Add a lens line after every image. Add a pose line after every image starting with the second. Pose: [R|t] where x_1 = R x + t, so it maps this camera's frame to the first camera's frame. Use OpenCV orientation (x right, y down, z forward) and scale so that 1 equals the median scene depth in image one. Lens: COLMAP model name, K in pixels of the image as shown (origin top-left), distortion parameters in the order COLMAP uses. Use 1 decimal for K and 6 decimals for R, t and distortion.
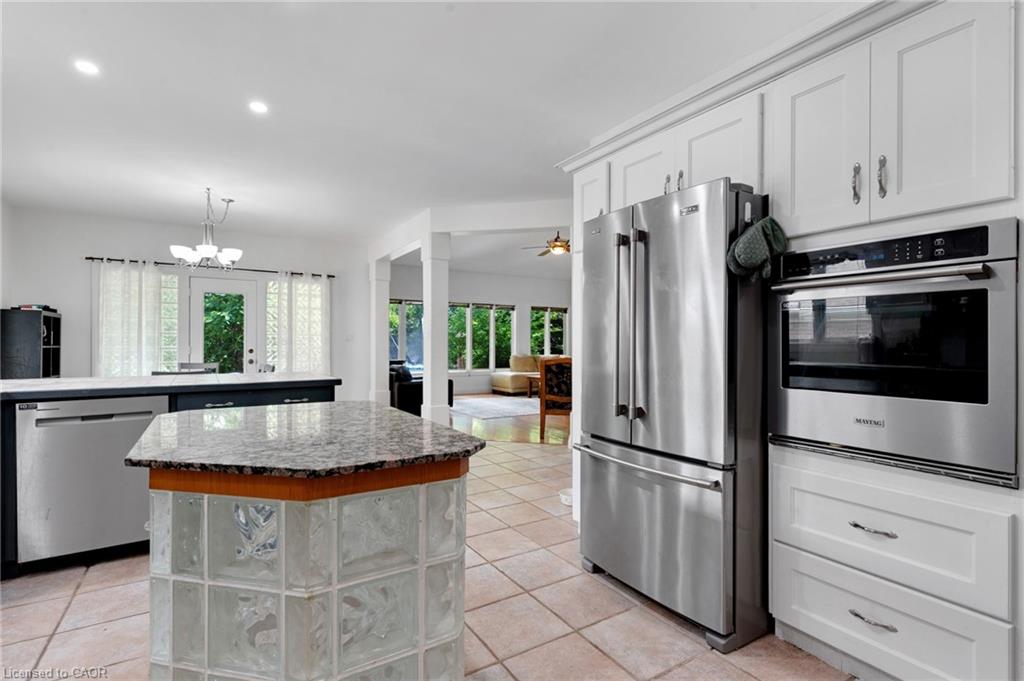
lens RADIAL K [[484.7, 0, 510.3], [0, 484.7, 340.7], [0, 0, 1]] dist [0.004666, 0.000383]
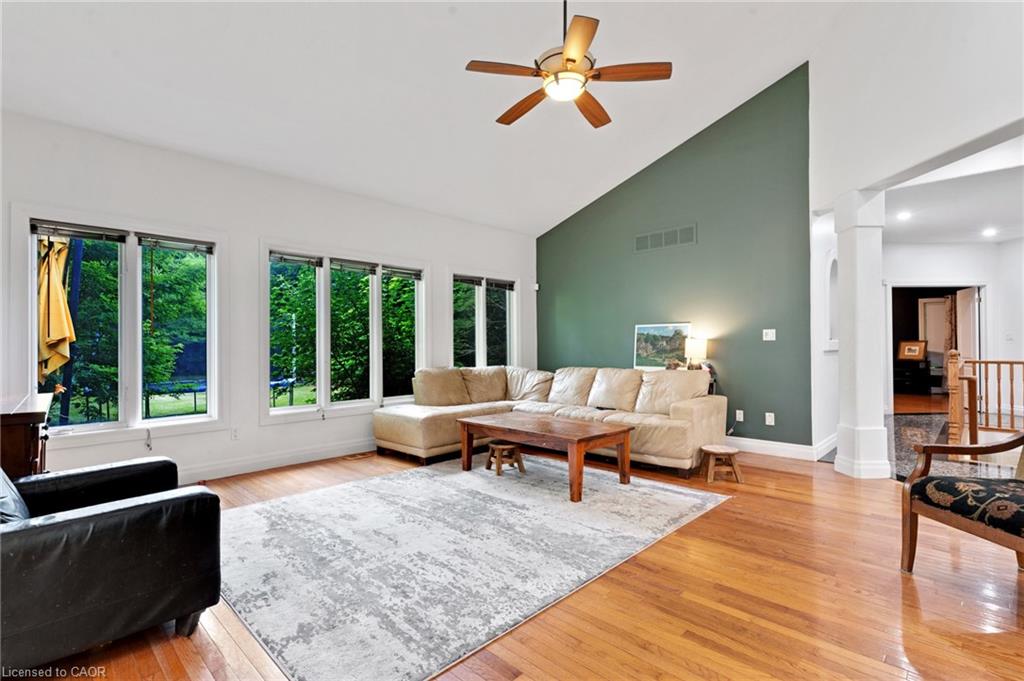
lens RADIAL K [[484.7, 0, 519.3], [0, 484.7, 347.8], [0, 0, 1]] dist [0.004666, 0.000383]
pose [[0.966456, -0.004801, 0.256787, -0.023155], [0.004504, 0.999988, 0.001746, 0.007846], [-0.256793, -0.000531, 0.966466, 0.499050]]
